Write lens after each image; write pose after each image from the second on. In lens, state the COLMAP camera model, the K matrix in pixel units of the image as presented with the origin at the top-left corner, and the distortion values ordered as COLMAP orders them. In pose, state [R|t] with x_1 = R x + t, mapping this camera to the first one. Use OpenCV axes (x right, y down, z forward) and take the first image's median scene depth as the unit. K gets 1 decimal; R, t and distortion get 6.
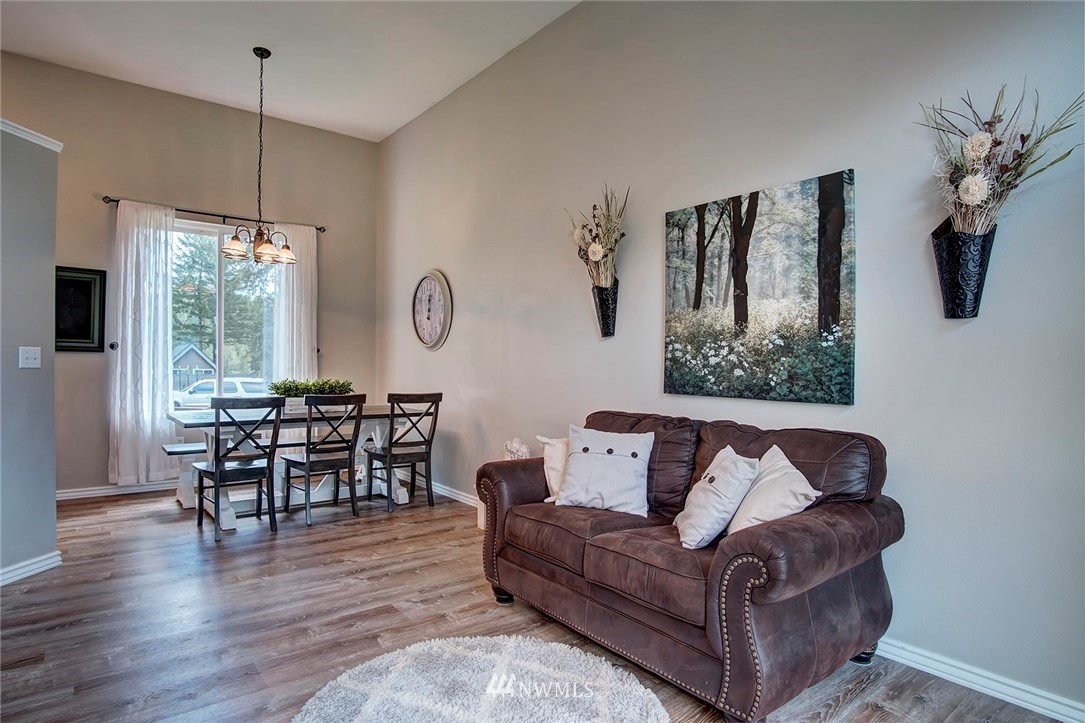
lens RADIAL K [[581.5, 0, 534.3], [0, 581.5, 362.7], [0, 0, 1]] dist [-0.026824, 0.001827]
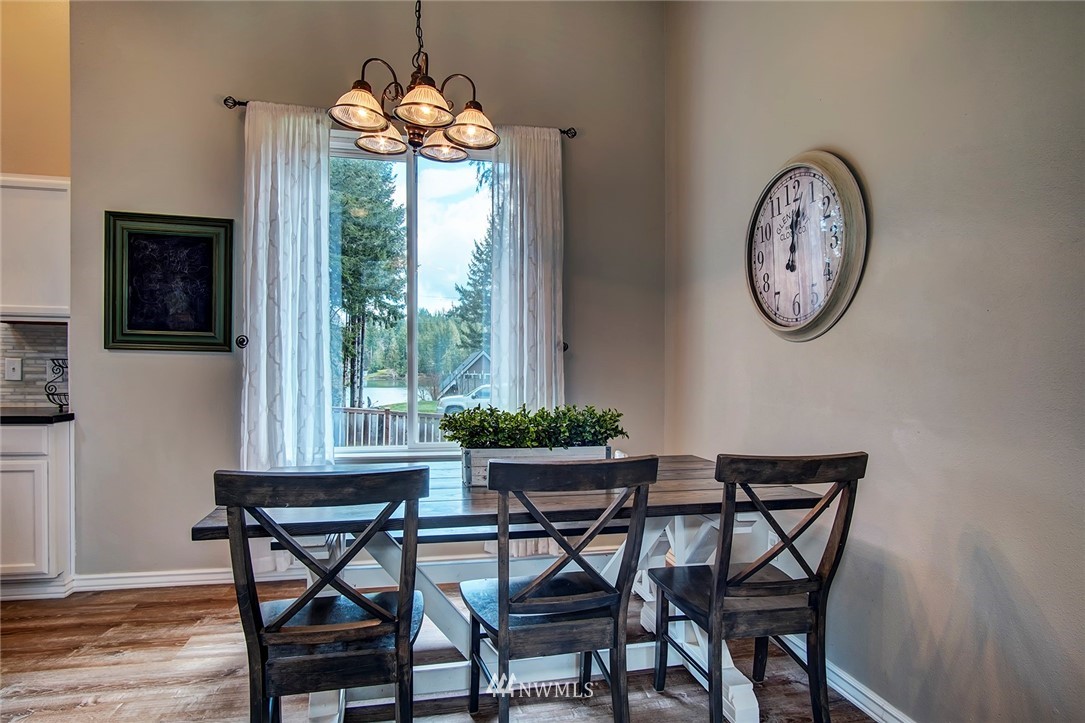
lens RADIAL K [[581.5, 0, 534.3], [0, 581.5, 362.7], [0, 0, 1]] dist [-0.026824, 0.001827]
pose [[0.894632, -0.005133, -0.446774, -0.177103], [0.001221, 0.999958, -0.009042, -0.000578], [0.446802, 0.007544, 0.894601, 0.576651]]
